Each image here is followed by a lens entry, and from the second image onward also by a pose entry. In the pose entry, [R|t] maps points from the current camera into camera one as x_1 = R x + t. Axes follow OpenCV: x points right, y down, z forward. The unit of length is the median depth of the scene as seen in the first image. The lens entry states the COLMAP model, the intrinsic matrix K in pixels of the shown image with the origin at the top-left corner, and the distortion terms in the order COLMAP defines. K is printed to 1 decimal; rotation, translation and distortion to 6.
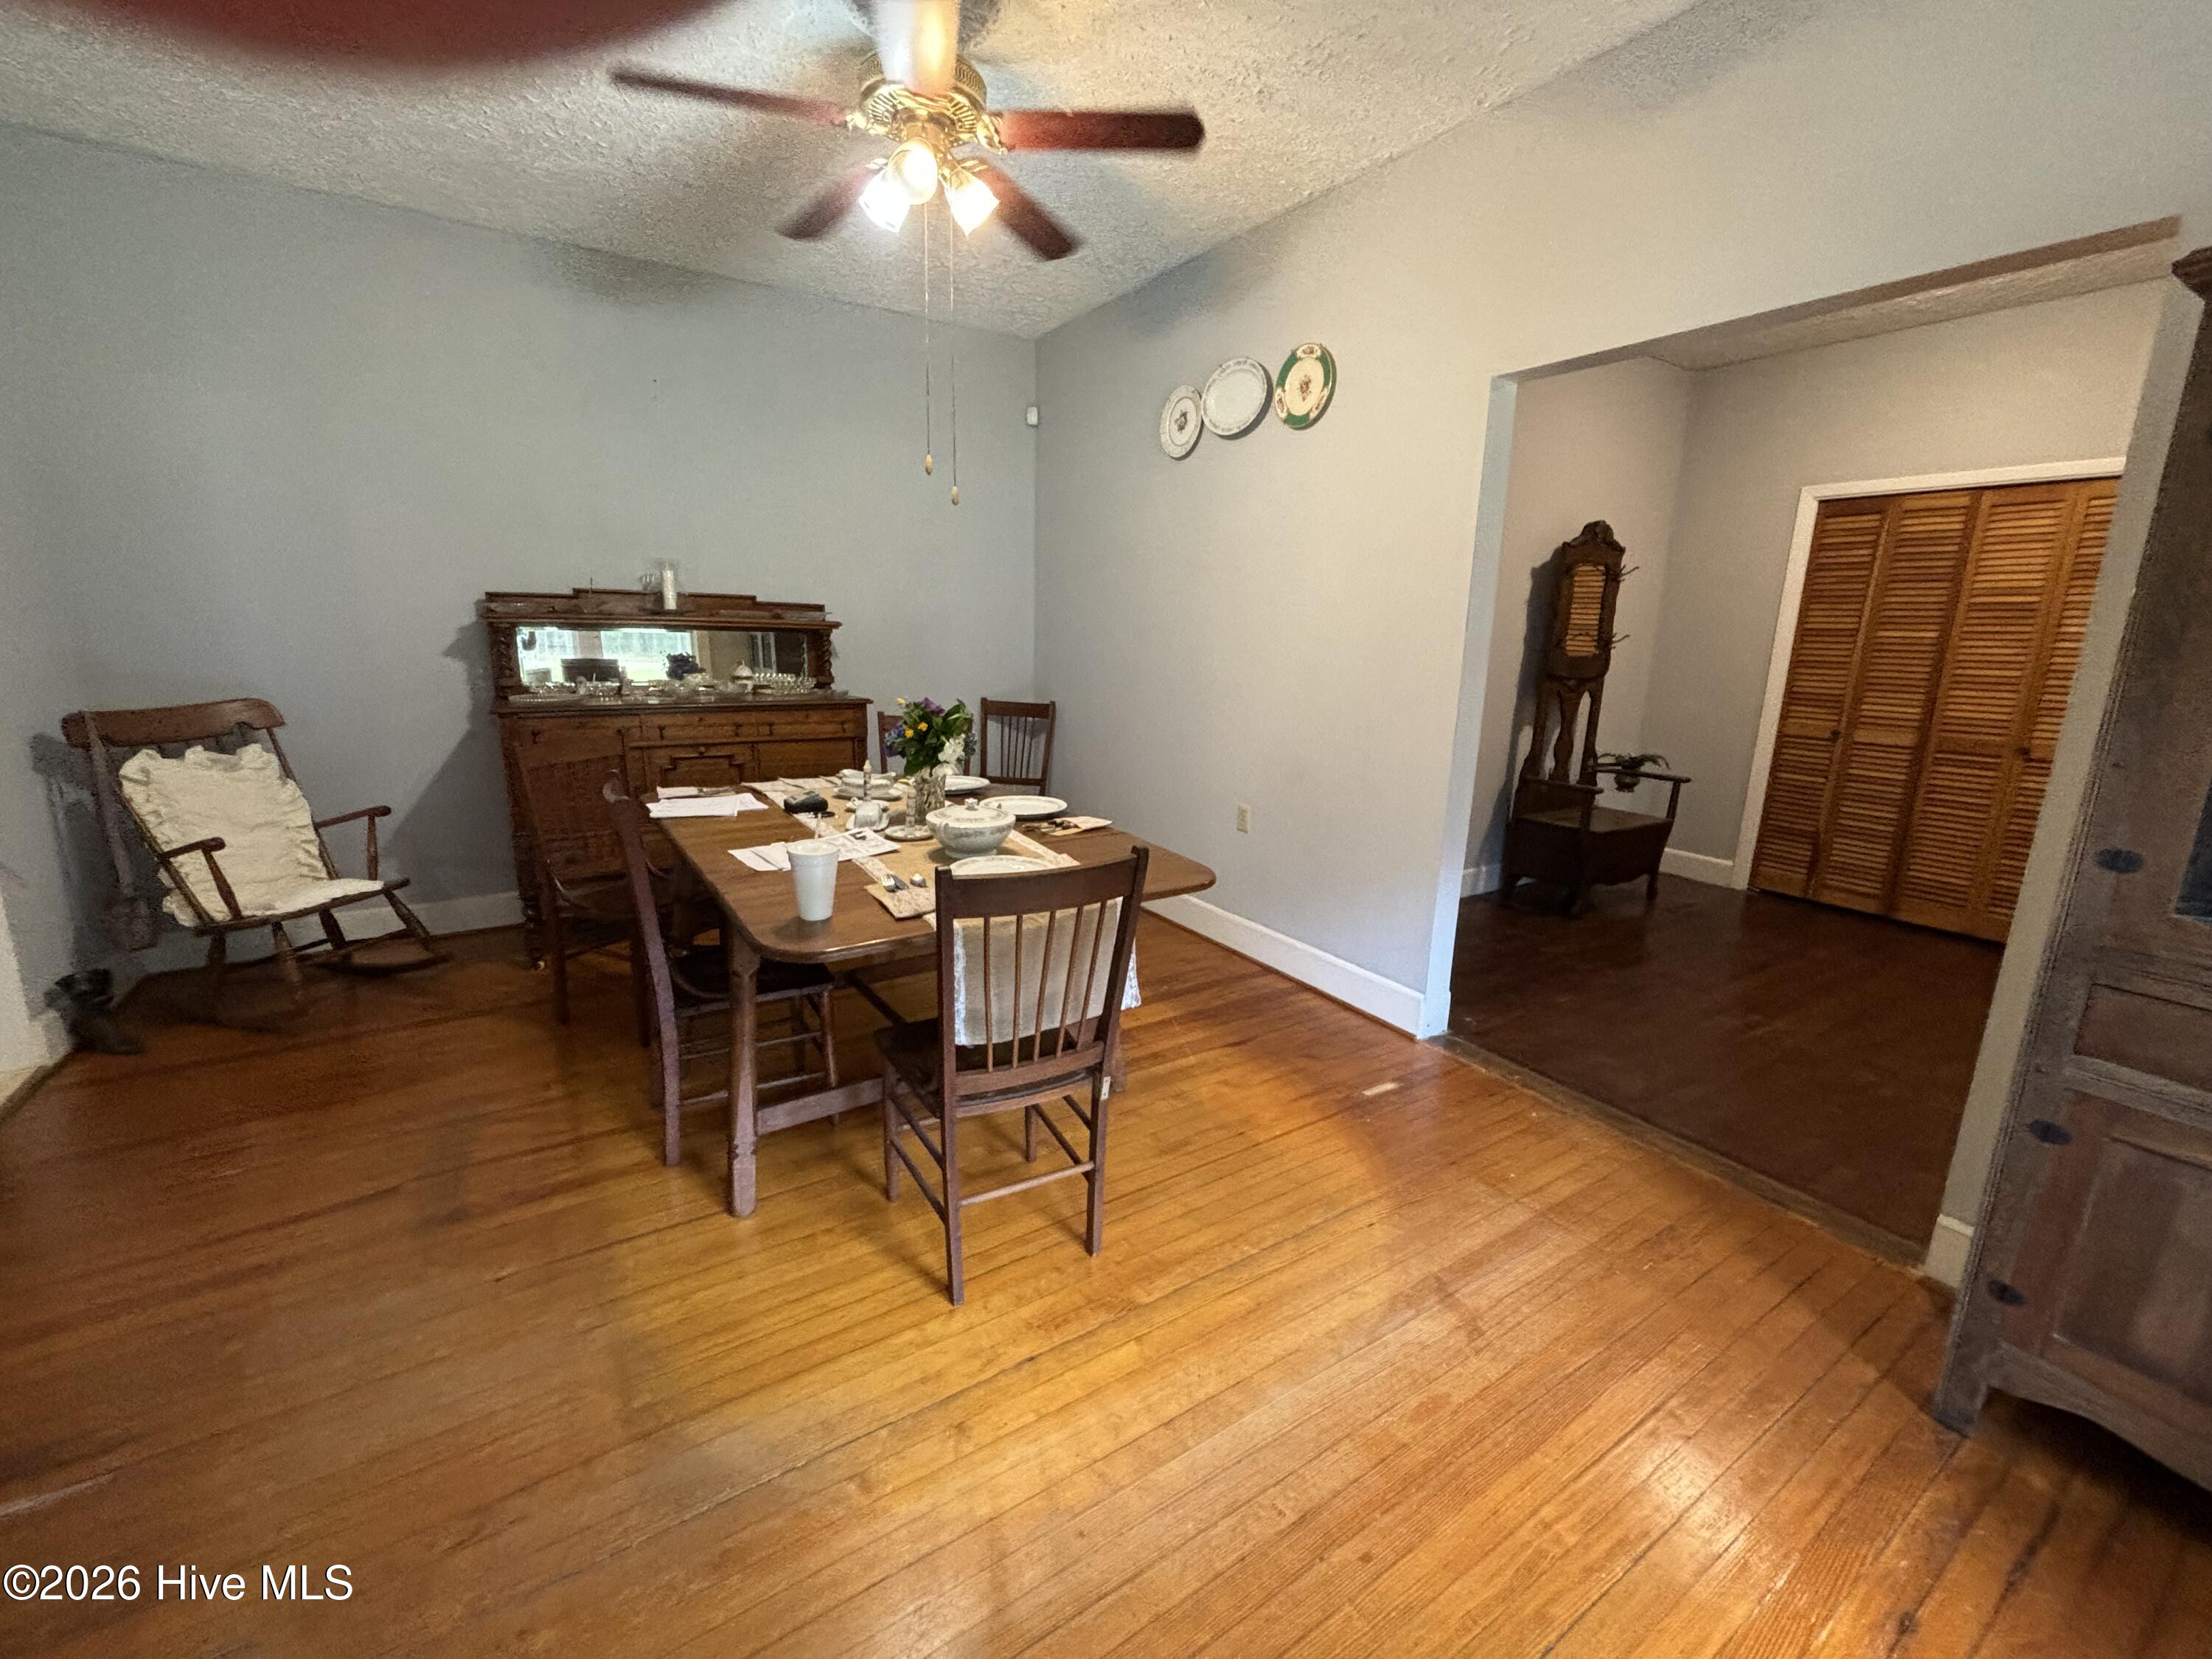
lens RADIAL K [[883.2, 0, 1106.0], [0, 883.2, 829.5], [0, 0, 1]] dist [-0.003270, -0.000152]
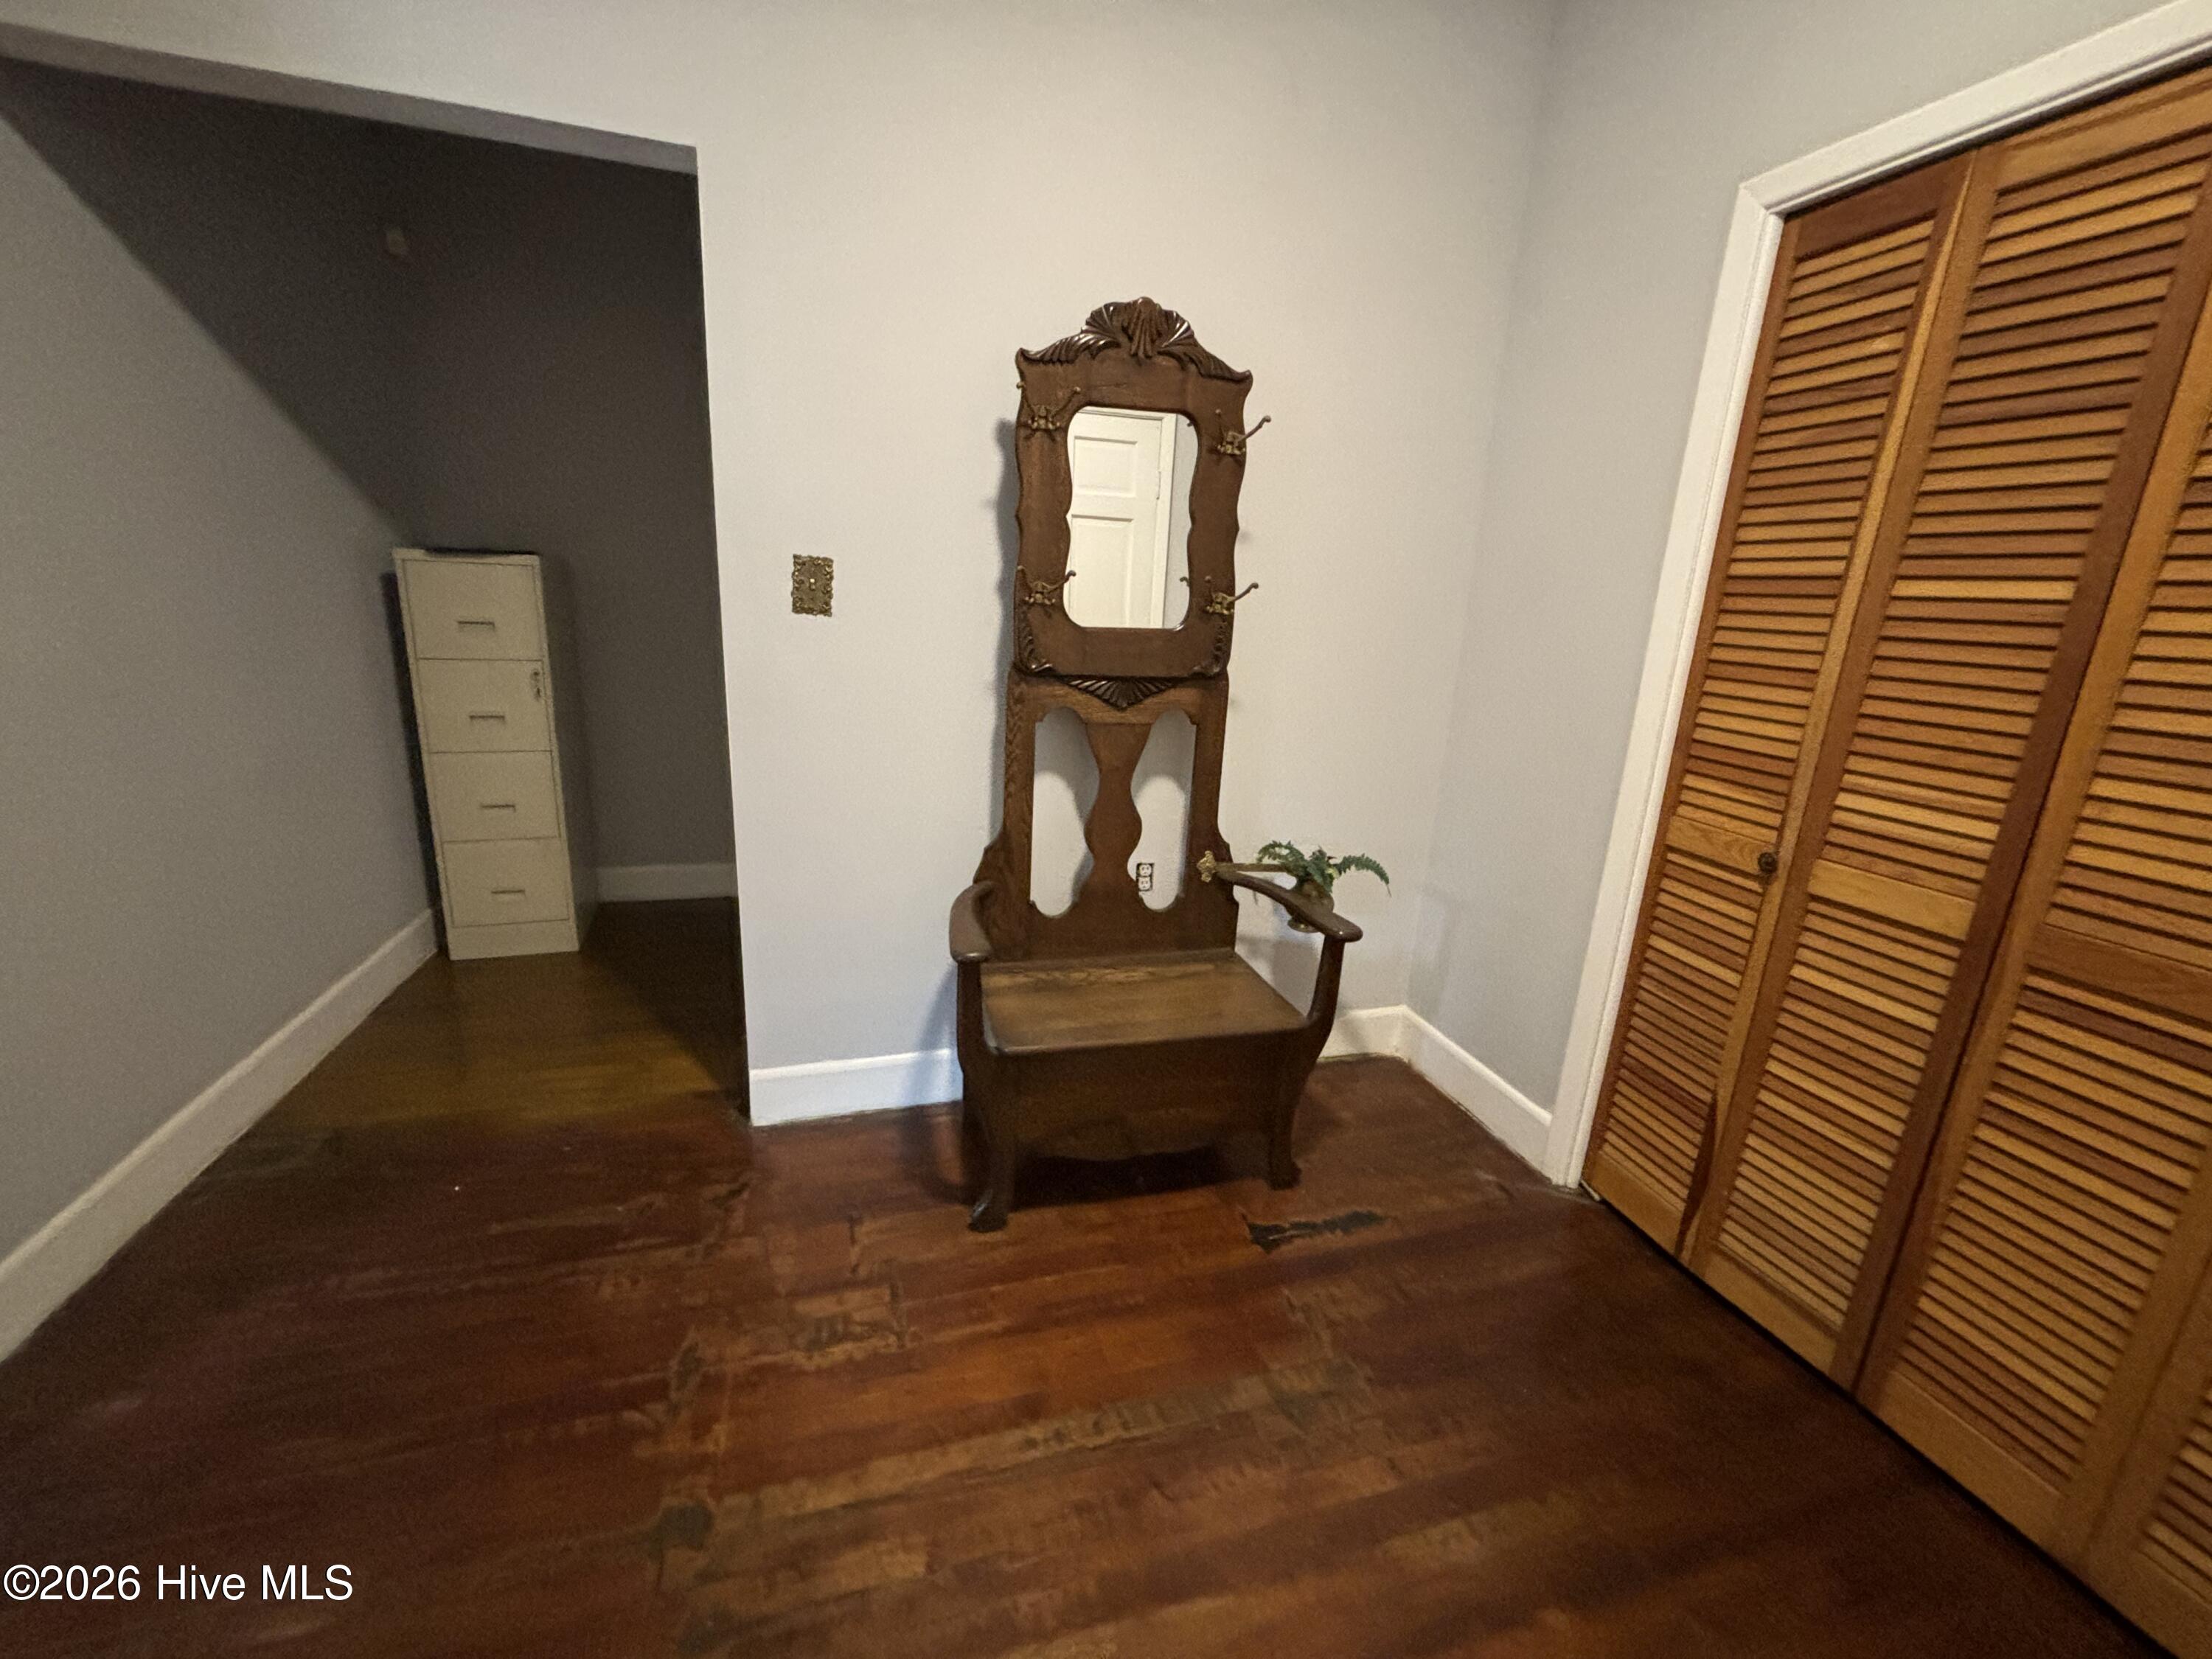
lens RADIAL K [[895.5, 0, 1104.7], [0, 895.5, 835.0], [0, 0, 1]] dist [-0.006410, -0.000076]
pose [[0.958519, 0.094409, -0.268939, 0.660573], [-0.084026, 0.995214, 0.049889, -0.115811], [0.272362, -0.025222, 0.961864, 0.566429]]
